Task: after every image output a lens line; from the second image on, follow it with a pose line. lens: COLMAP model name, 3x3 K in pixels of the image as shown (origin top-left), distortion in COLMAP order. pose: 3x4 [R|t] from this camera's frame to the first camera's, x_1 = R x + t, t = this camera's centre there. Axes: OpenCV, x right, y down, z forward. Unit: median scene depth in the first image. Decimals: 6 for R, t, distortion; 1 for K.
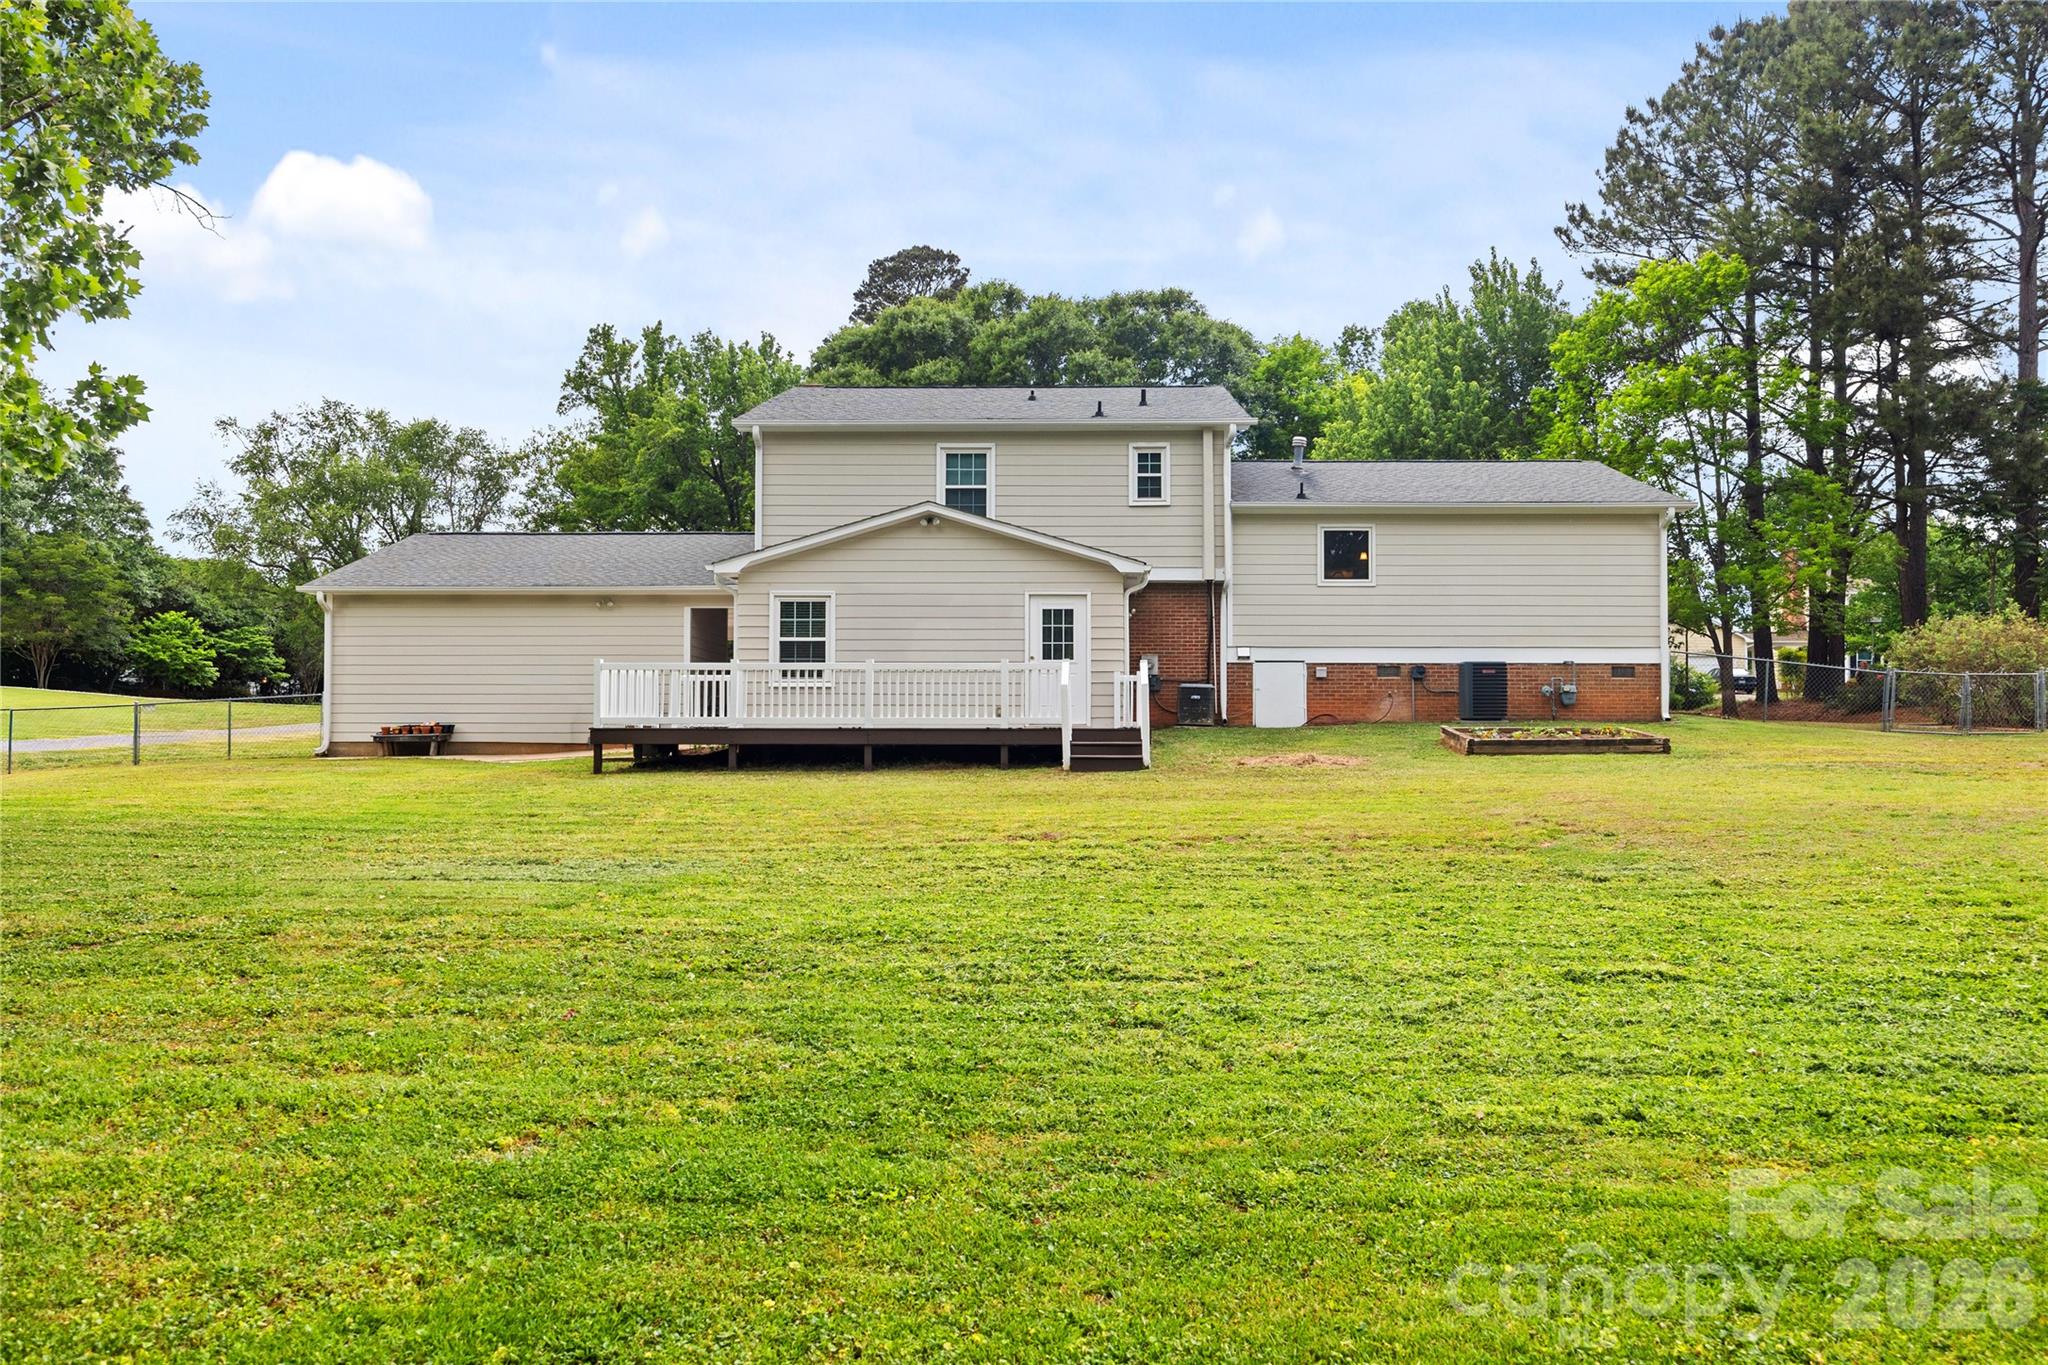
lens RADIAL K [[1568.0, 0, 1024.3], [0, 1568.0, 689.4], [0, 0, 1]] dist [-0.012325, -0.002387]
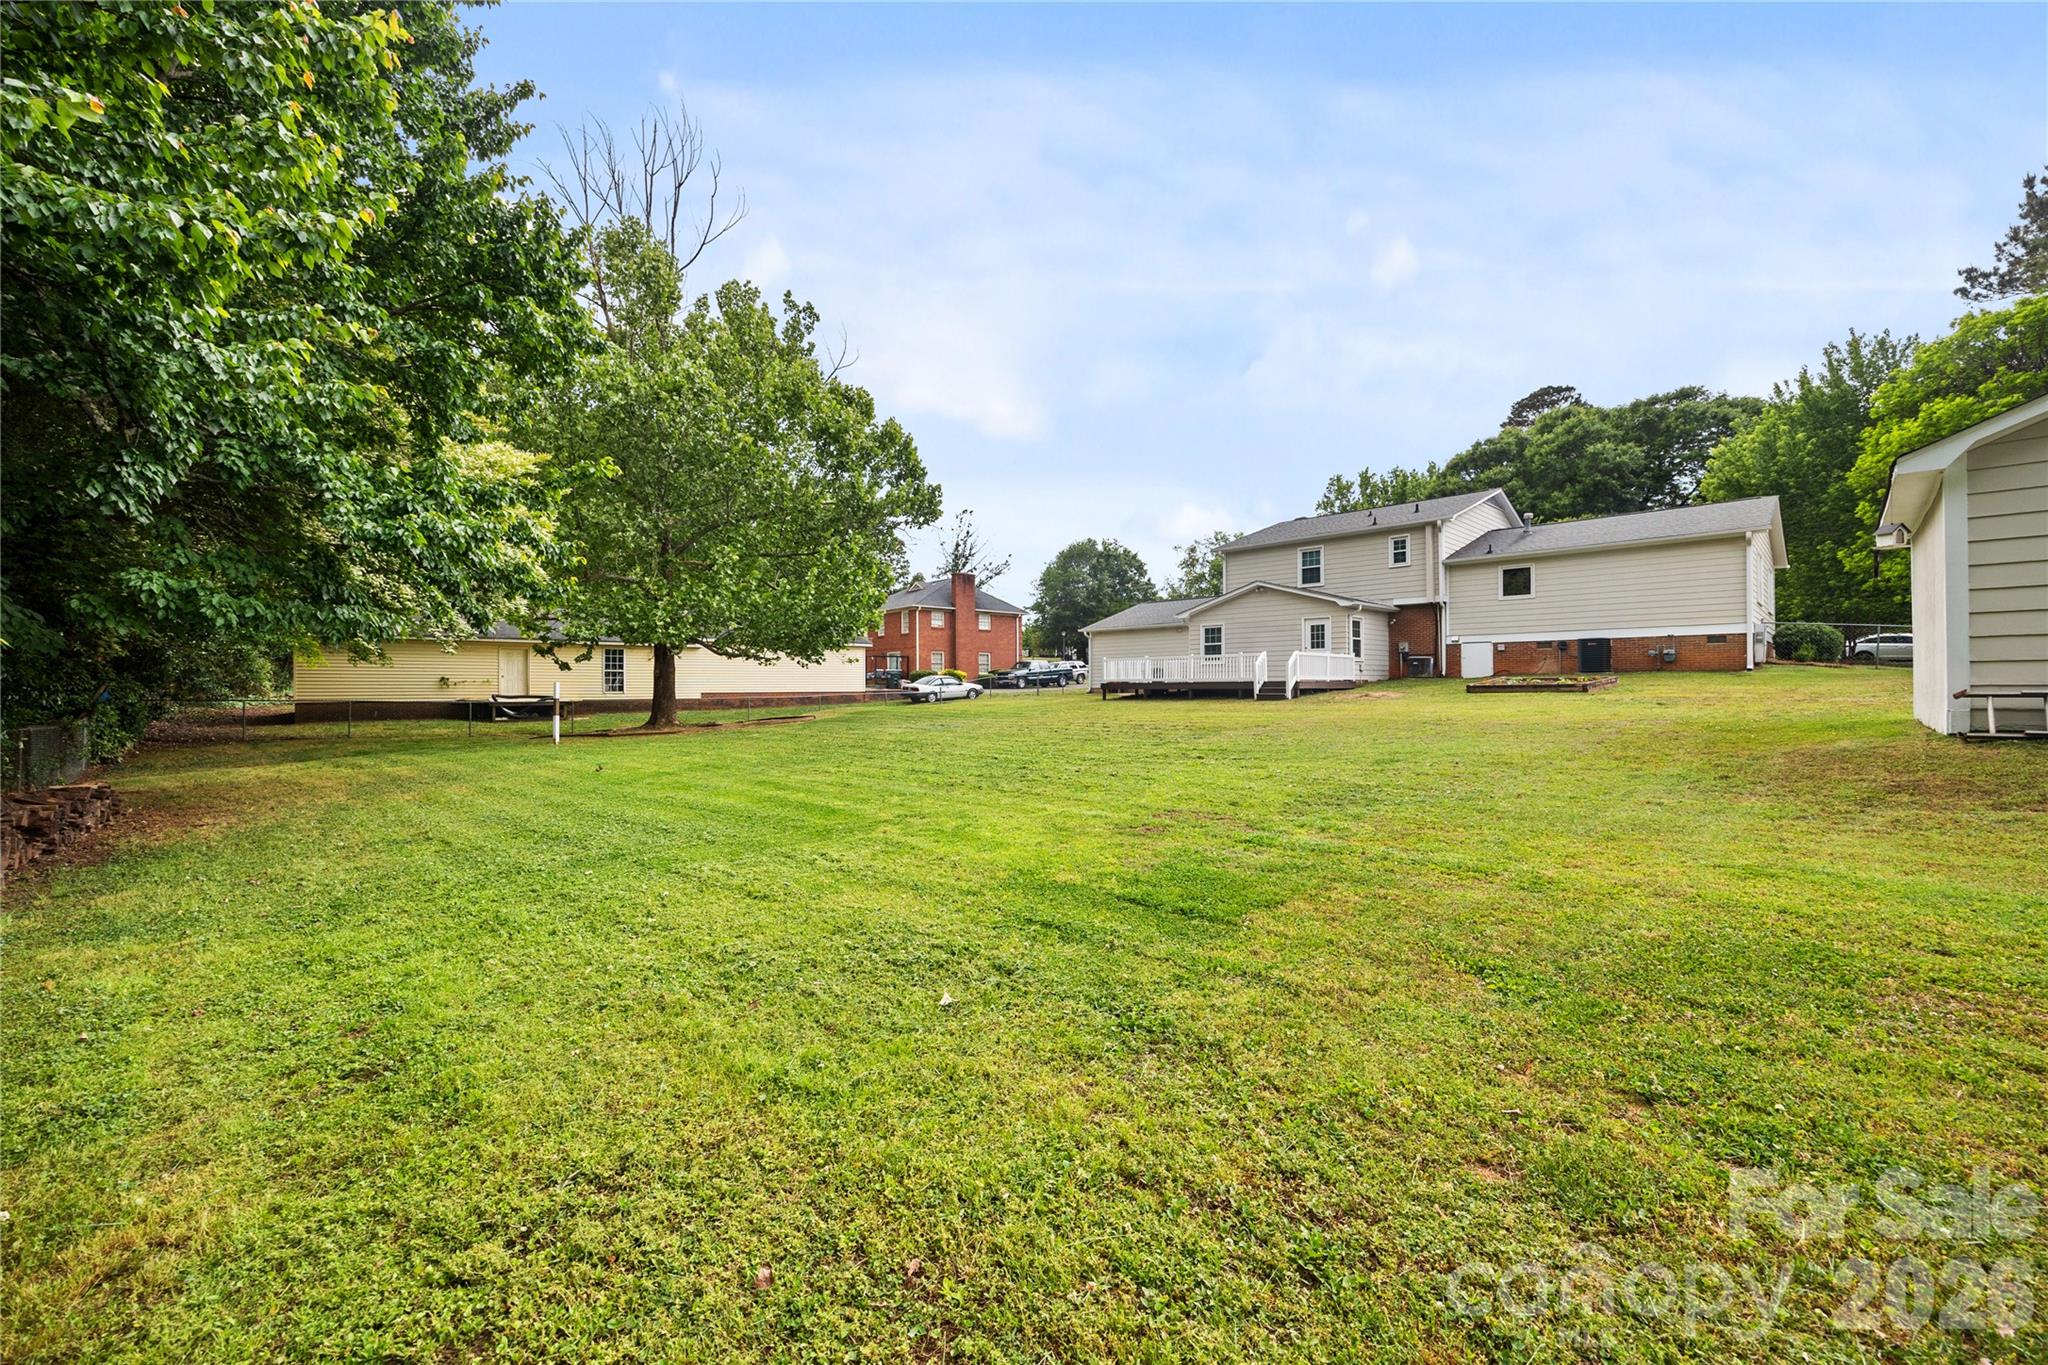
lens RADIAL K [[806.6, 0, 1022.4], [0, 806.6, 684.4], [0, 0, 1]] dist [-0.001383, -0.000865]
pose [[0.724293, -0.008385, -0.689441, 0.434950], [0.031737, 0.999272, 0.021188, -0.005485], [0.688761, -0.037227, 0.724032, -0.072537]]
